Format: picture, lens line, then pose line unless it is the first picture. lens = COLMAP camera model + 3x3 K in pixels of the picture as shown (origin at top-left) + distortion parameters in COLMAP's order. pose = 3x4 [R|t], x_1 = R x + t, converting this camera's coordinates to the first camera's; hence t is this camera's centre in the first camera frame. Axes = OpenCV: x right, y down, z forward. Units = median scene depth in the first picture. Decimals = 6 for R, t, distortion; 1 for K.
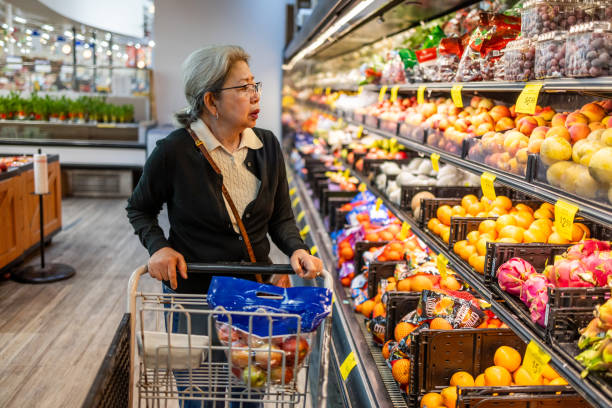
lens RADIAL K [[609.8, 0, 306.0], [0, 609.8, 204.0], [0, 0, 1]] dist [0.005649, 0.014099]
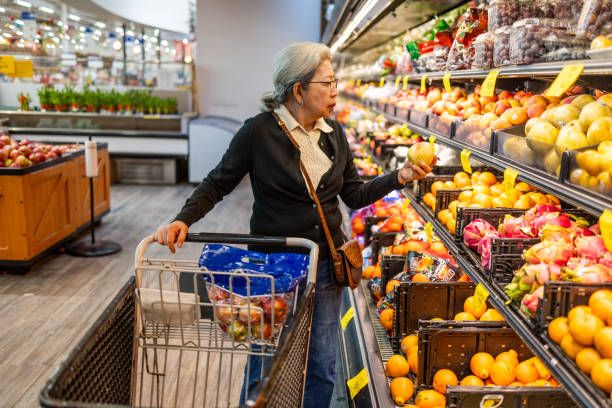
lens RADIAL K [[609.1, 0, 306.0], [0, 609.1, 204.0], [0, 0, 1]] dist [0.021486, 0.002980]
pose [[0.997155, 0.005227, -0.075203, 0.043799], [-0.004417, 0.999930, 0.010934, 0.020962], [0.075254, -0.010571, 0.997108, -0.088368]]
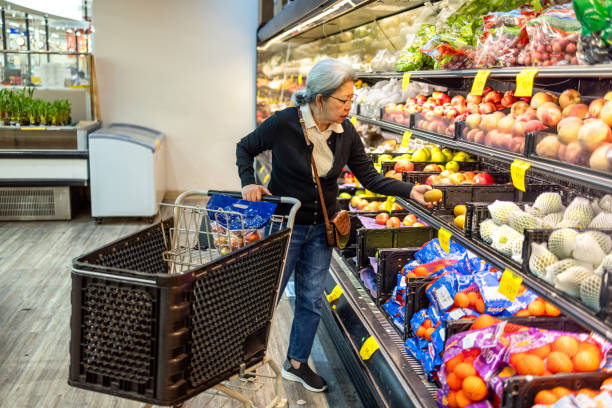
lens RADIAL K [[609.8, 0, 306.0], [0, 609.8, 204.0], [0, 0, 1]] dist [0.005649, 0.014099]
pose [[0.996602, -0.028491, 0.077289, -0.090297], [0.027059, 0.999443, 0.019513, -0.073873], [-0.077802, -0.017355, 0.996818, 0.388312]]
